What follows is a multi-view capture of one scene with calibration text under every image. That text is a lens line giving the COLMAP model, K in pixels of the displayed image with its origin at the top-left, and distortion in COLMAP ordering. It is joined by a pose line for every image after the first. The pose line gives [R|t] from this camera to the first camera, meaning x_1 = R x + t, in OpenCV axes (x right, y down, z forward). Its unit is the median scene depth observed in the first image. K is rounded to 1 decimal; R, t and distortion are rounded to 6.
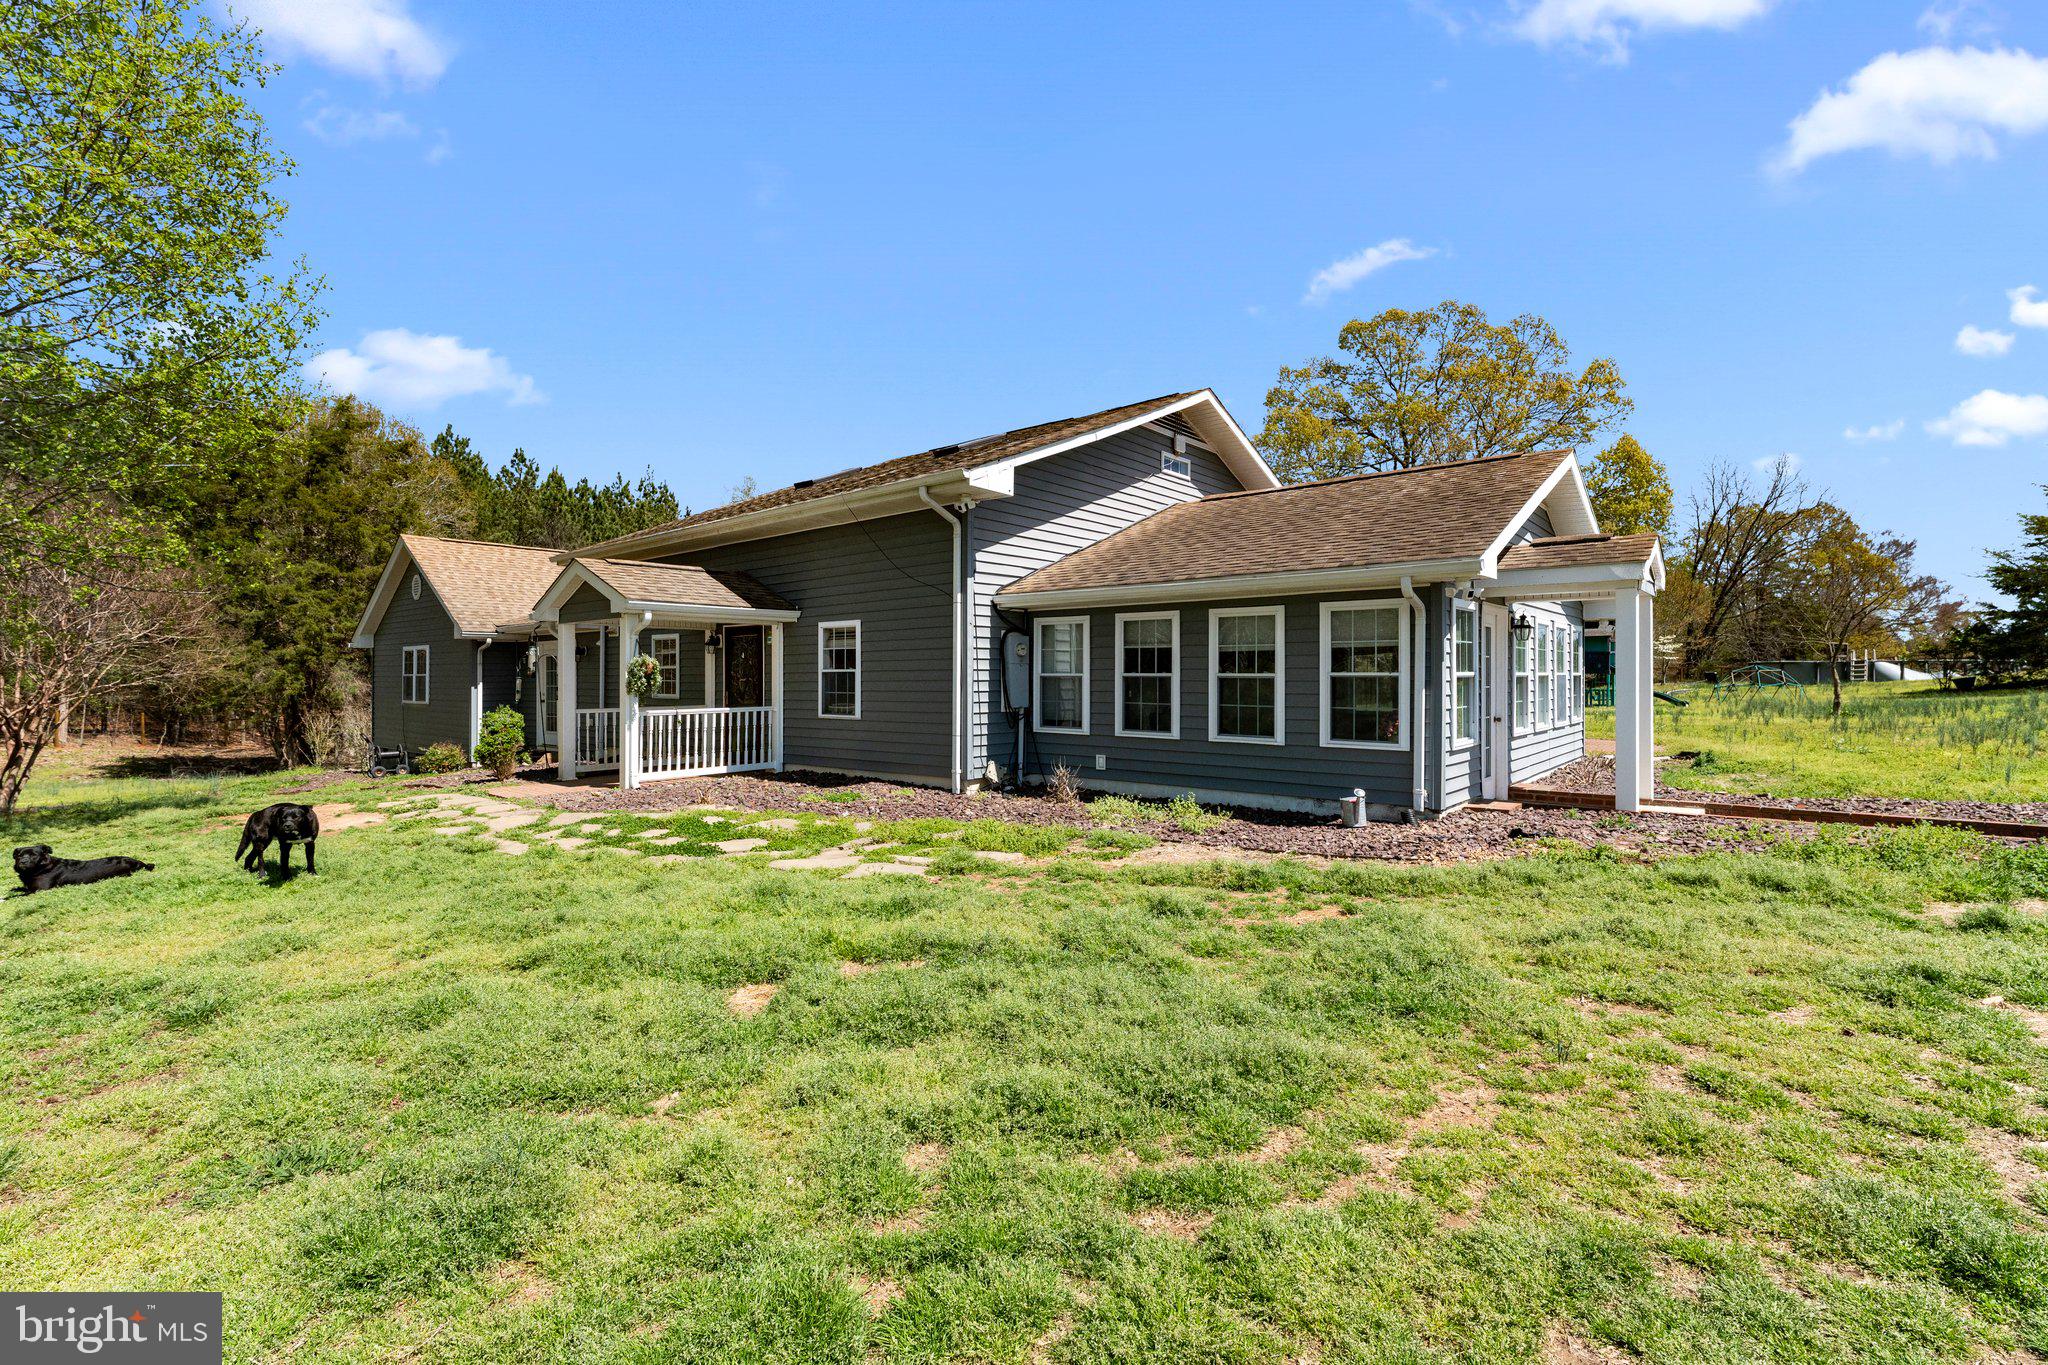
lens RADIAL K [[899.2, 0, 1024.0], [0, 899.2, 682.5], [0, 0, 1]] dist [0.001495, 0.000111]
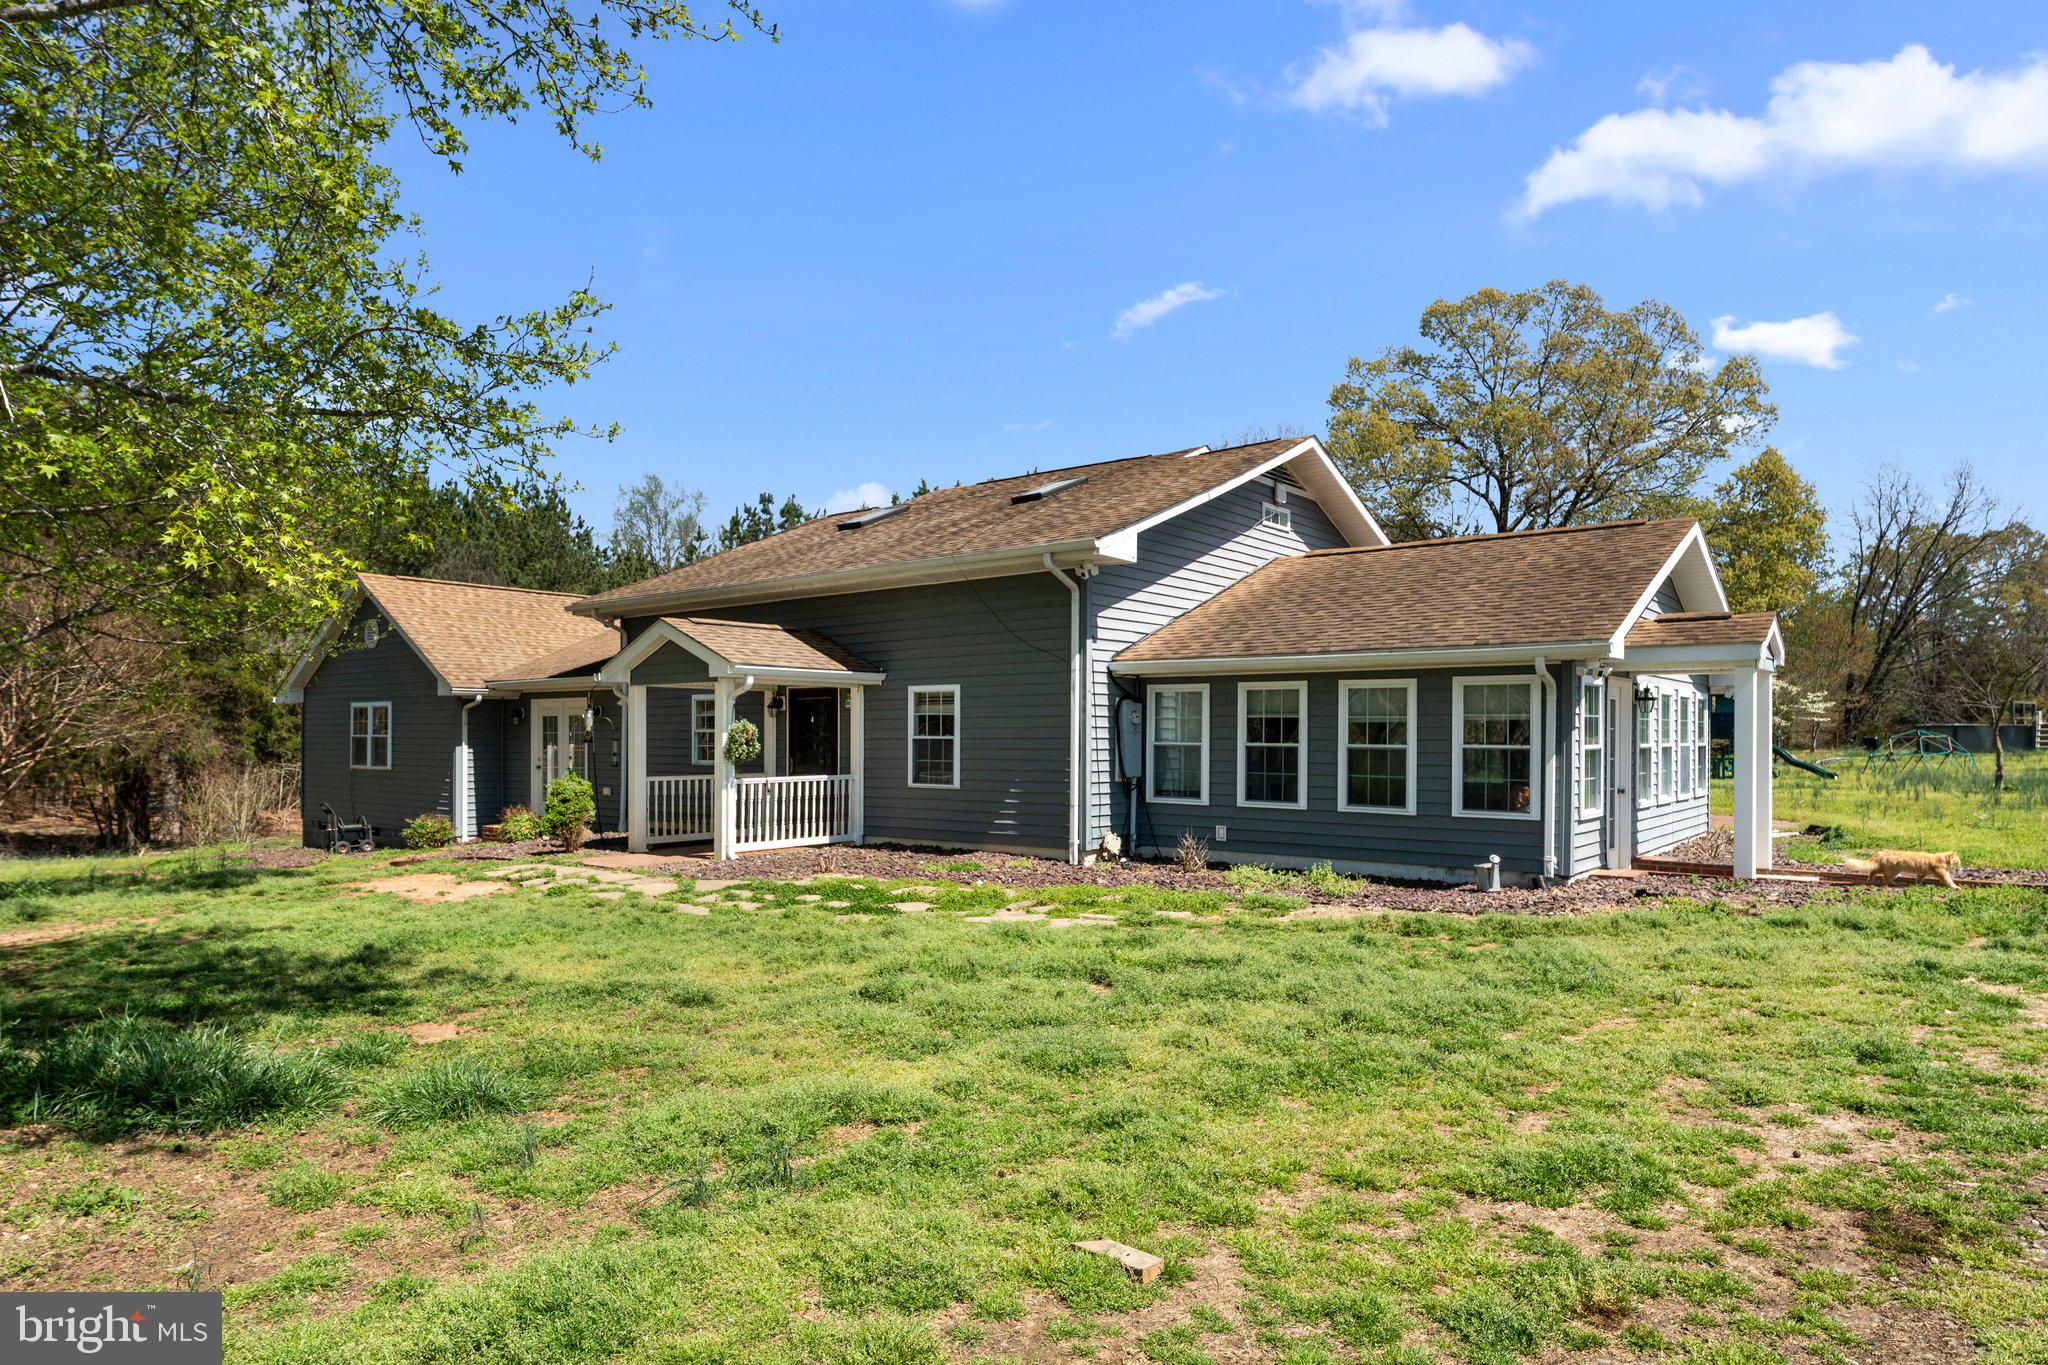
lens RADIAL K [[1165.7, 0, 1022.2], [0, 1165.7, 750.9], [0, 0, 1]] dist [0.000990, -0.001023]
pose [[0.999814, 0.004930, 0.018646, -0.146858], [-0.005040, 0.999970, 0.005867, -0.007130], [-0.018616, -0.005960, 0.999809, -0.254153]]
